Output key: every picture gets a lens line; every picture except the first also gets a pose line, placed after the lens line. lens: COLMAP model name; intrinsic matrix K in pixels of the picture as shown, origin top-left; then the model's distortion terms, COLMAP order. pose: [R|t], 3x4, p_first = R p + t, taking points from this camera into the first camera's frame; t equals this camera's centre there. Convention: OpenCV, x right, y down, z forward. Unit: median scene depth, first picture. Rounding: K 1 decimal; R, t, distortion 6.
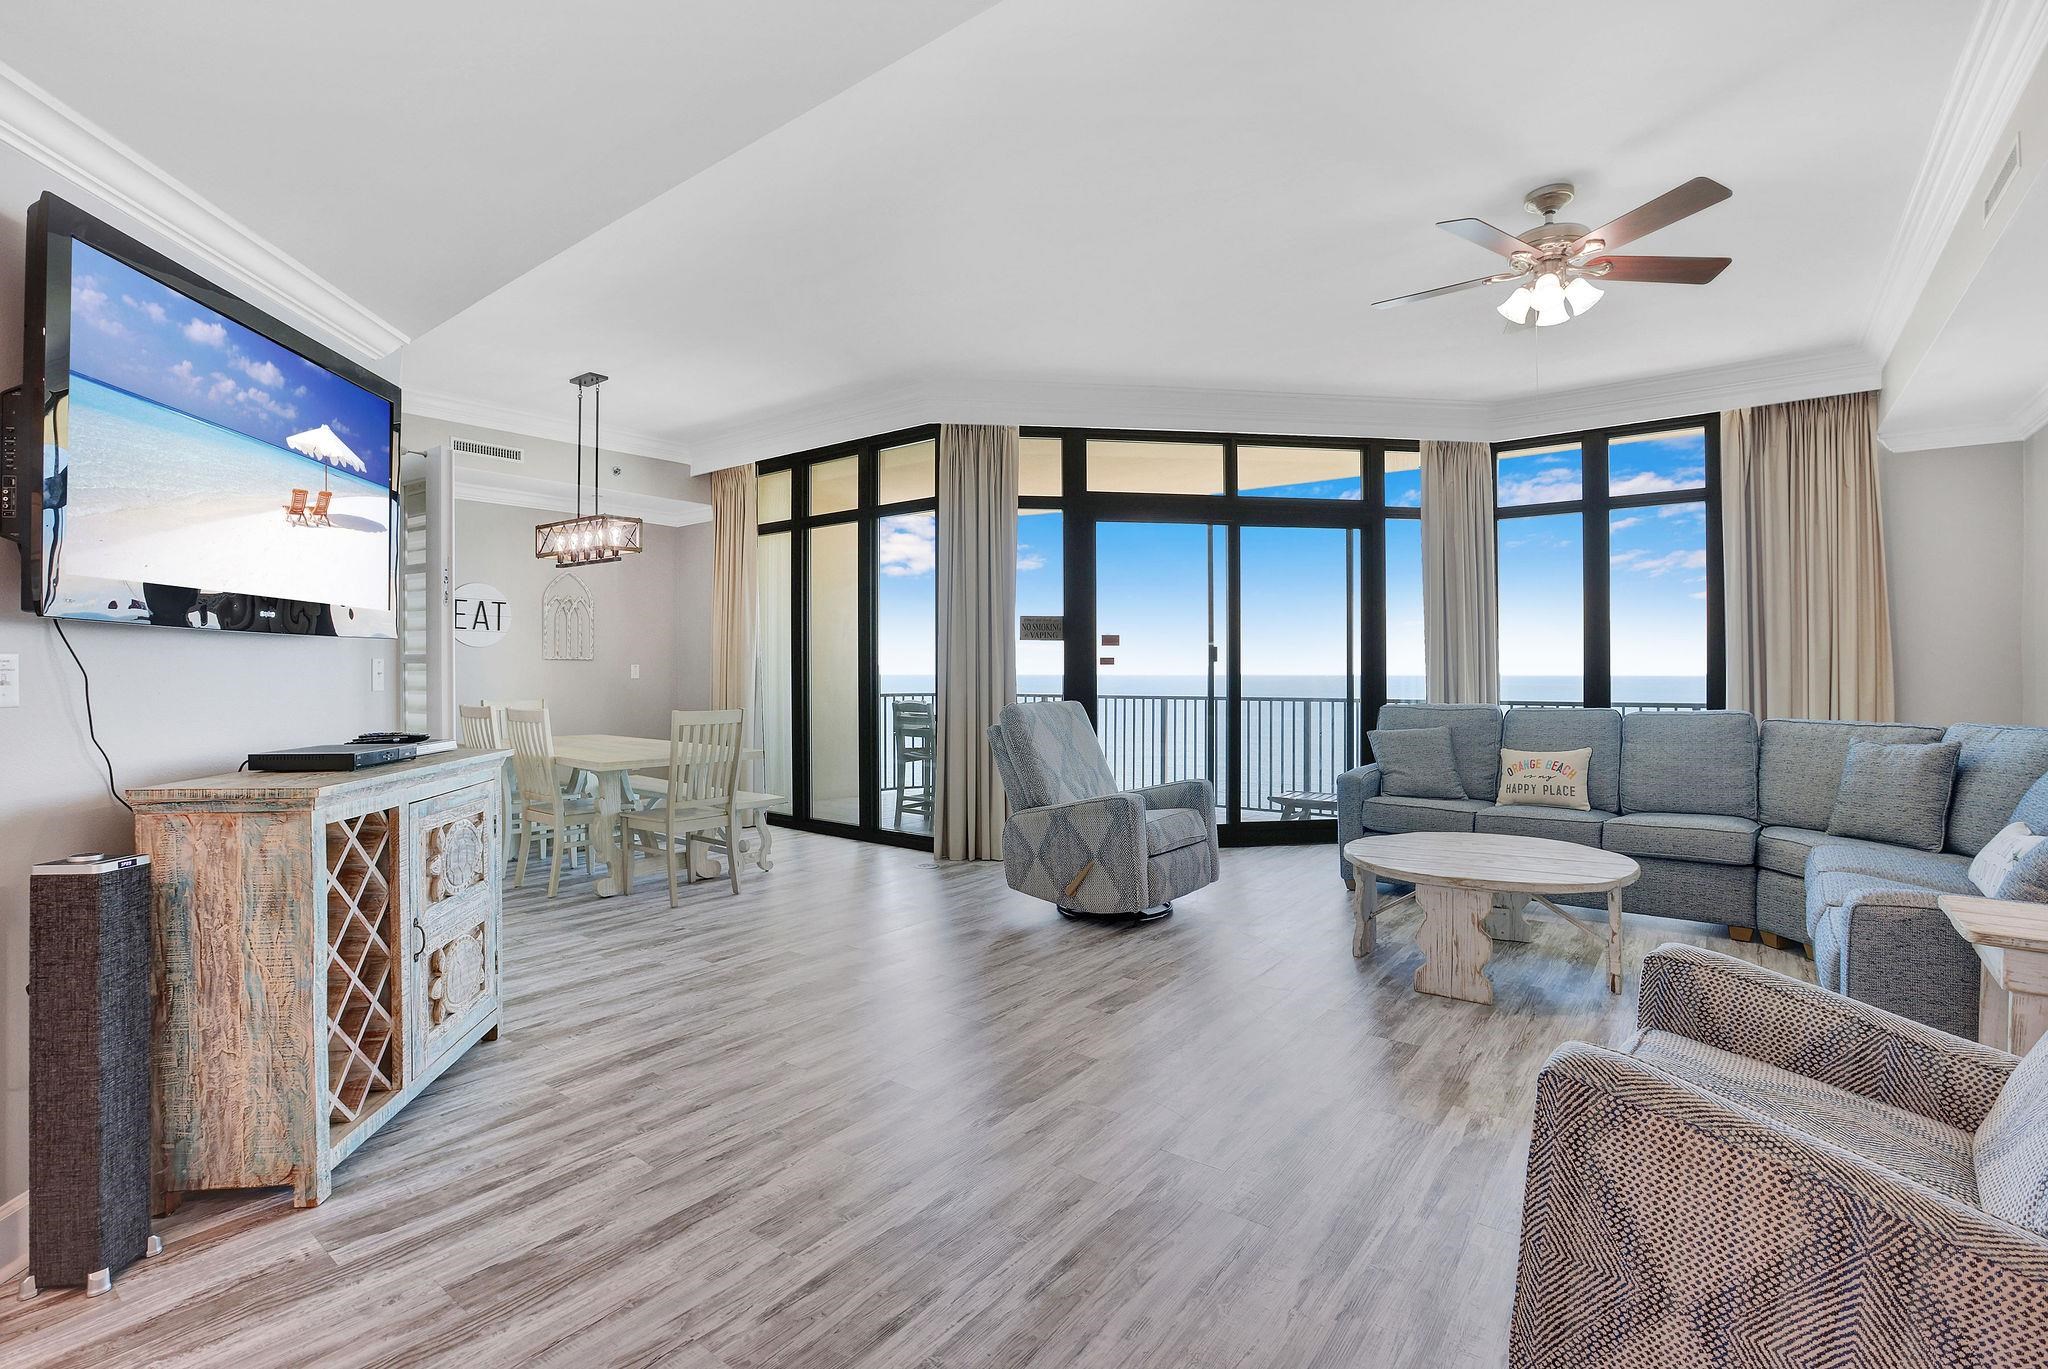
lens RADIAL K [[948.6, 0, 1015.0], [0, 948.6, 671.1], [0, 0, 1]] dist [-0.050252, 0.000415]
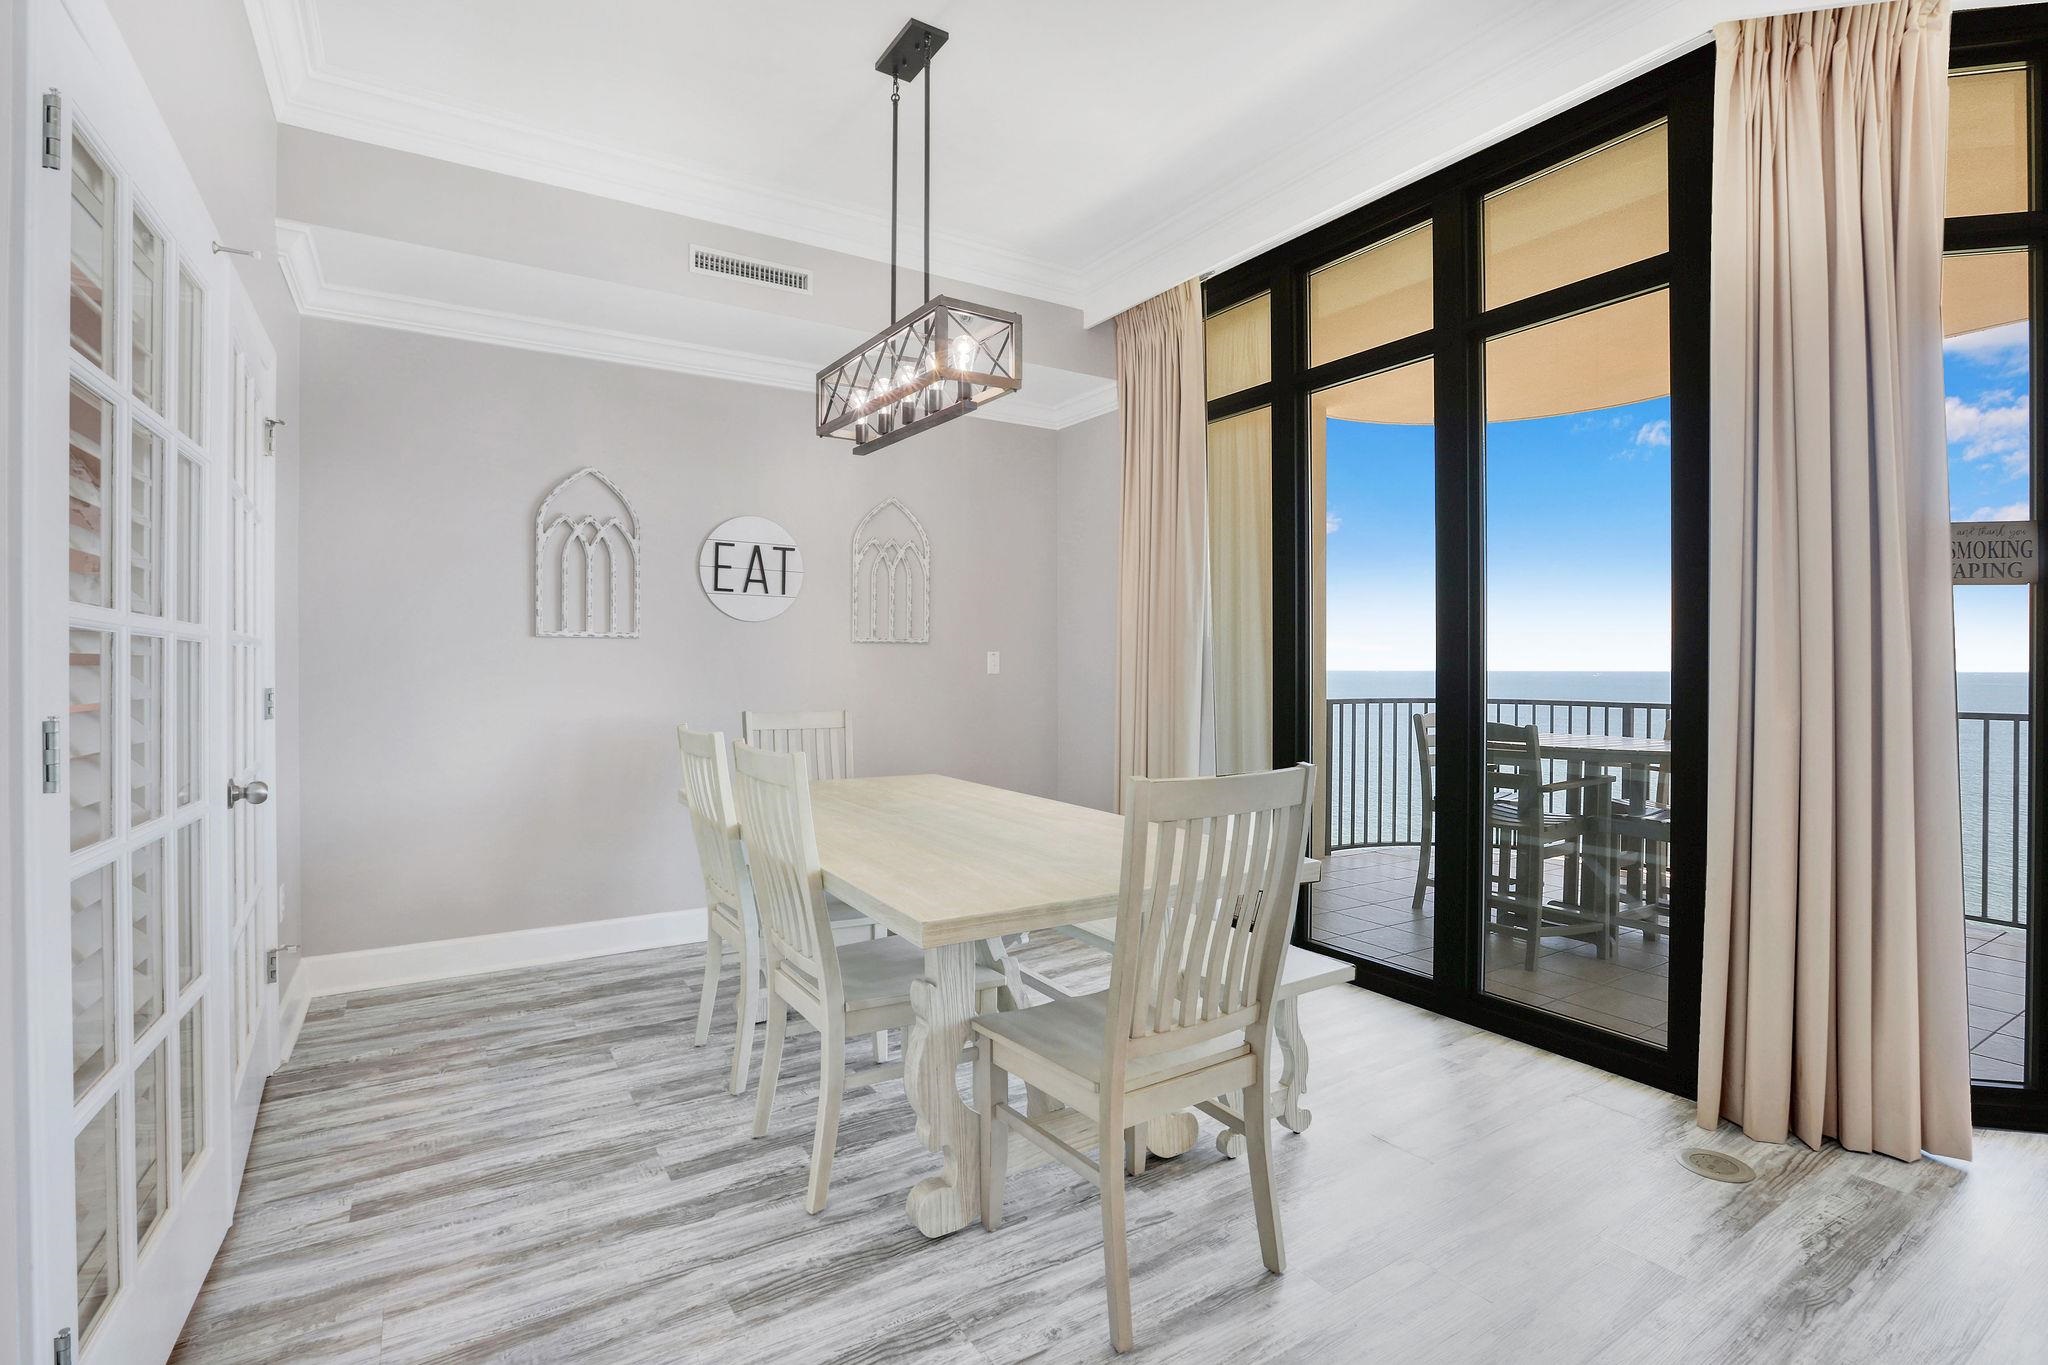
lens RADIAL K [[948.6, 0, 1015.0], [0, 948.6, 669.1], [0, 0, 1]] dist [-0.050252, 0.000415]
pose [[0.939552, 0.004013, -0.342382, -0.225951], [-0.004652, 0.999989, -0.001047, 0.005560], [0.342374, 0.002576, 0.939560, 0.533331]]
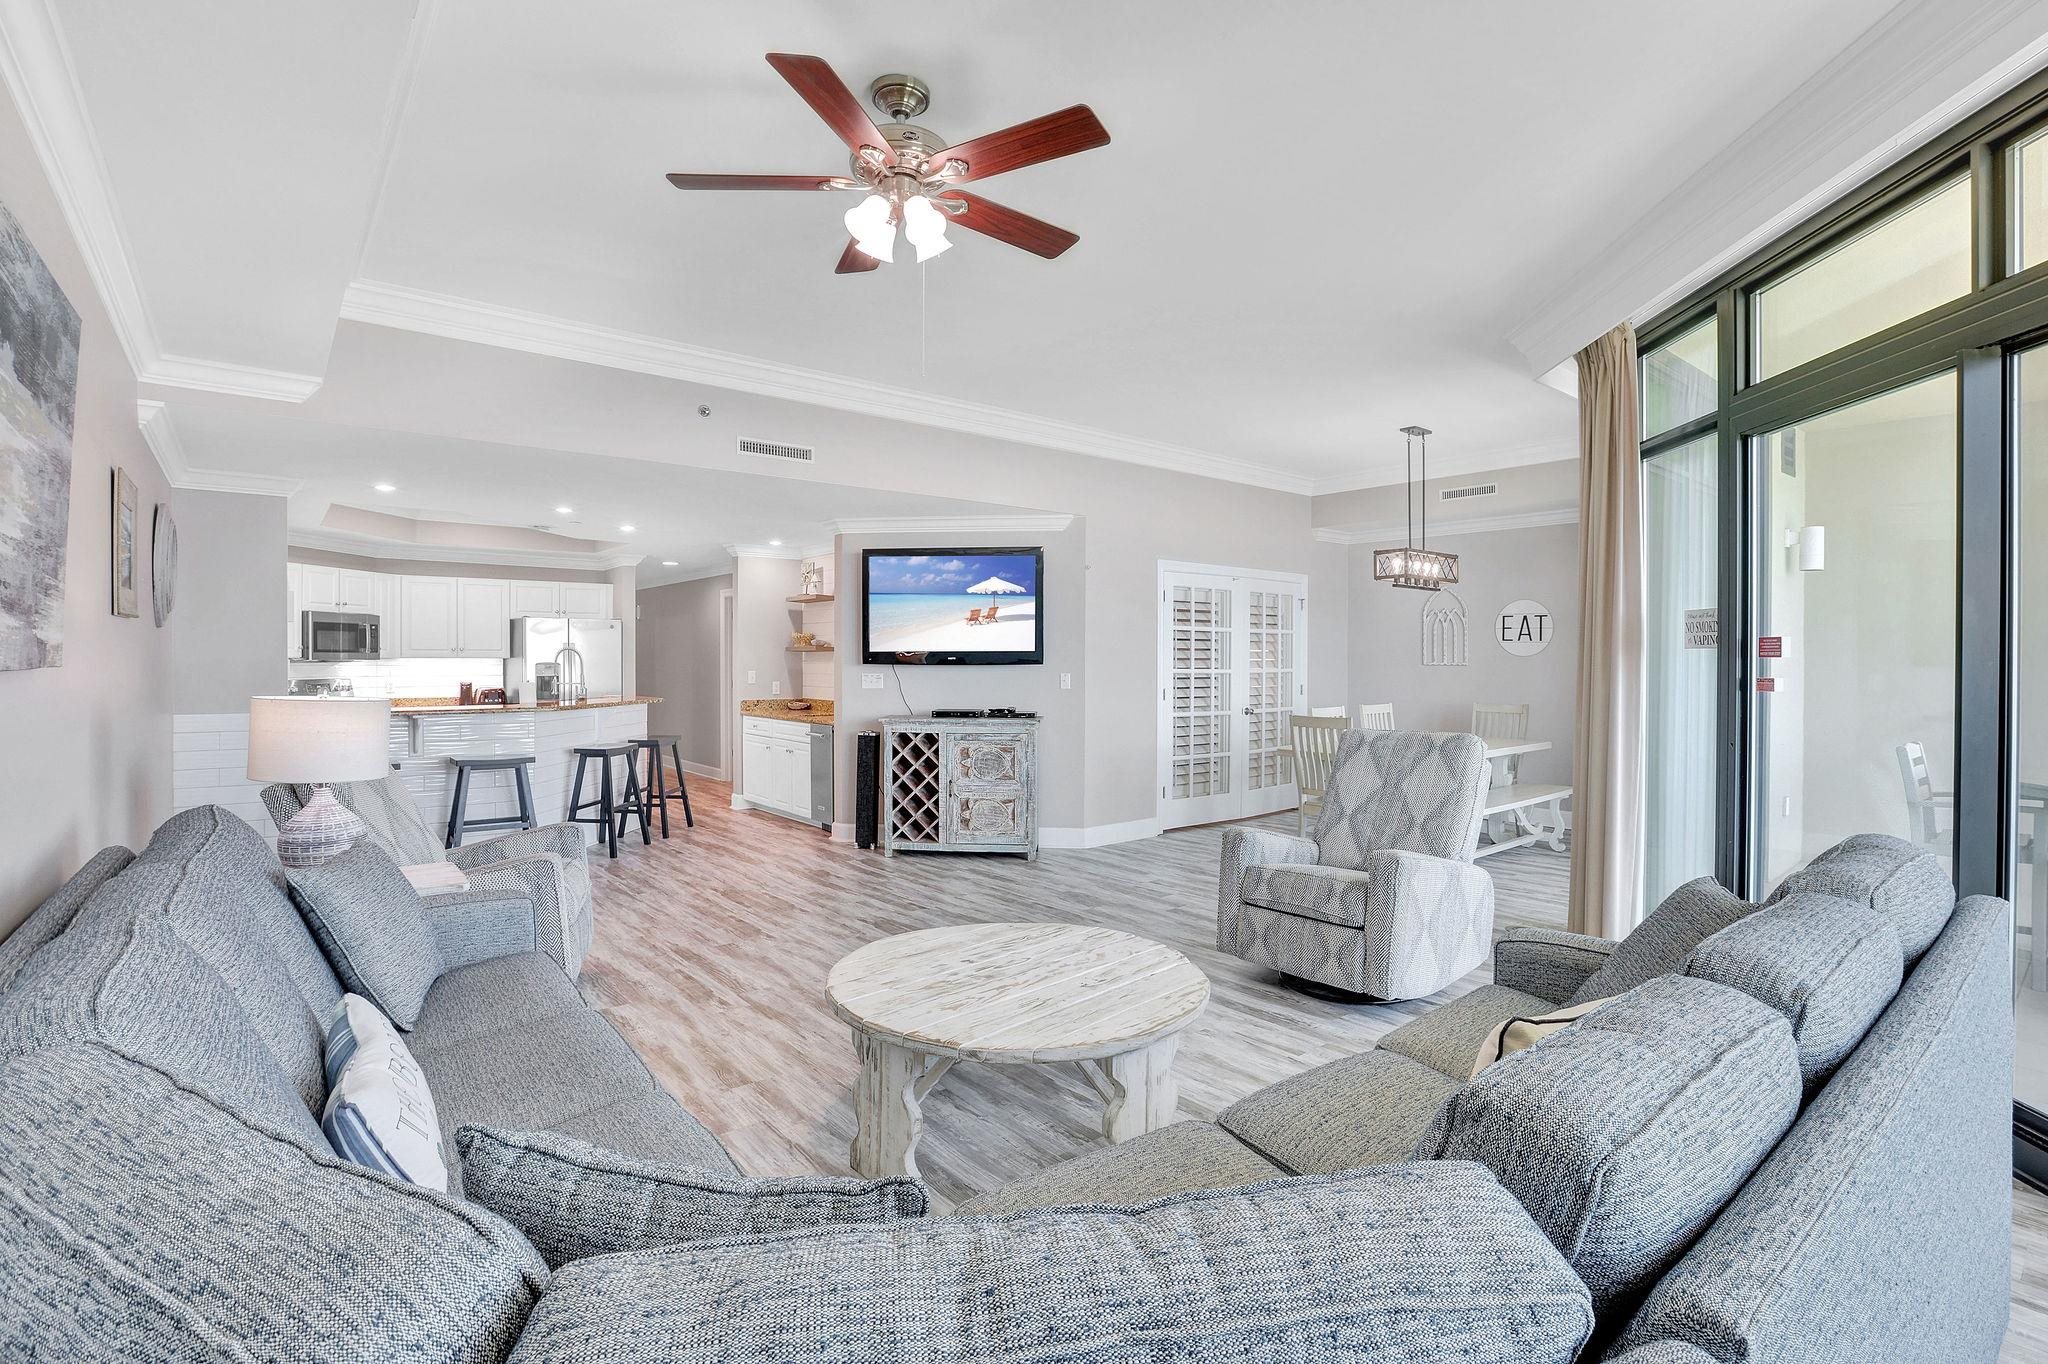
lens RADIAL K [[948.6, 0, 1015.0], [0, 948.6, 668.6], [0, 0, 1]] dist [-0.050252, 0.000415]
pose [[-0.233729, 0.013132, -0.972213, 0.753053], [-0.000658, 0.999906, 0.013664, -0.028586], [0.972301, 0.003833, -0.233699, 0.735723]]
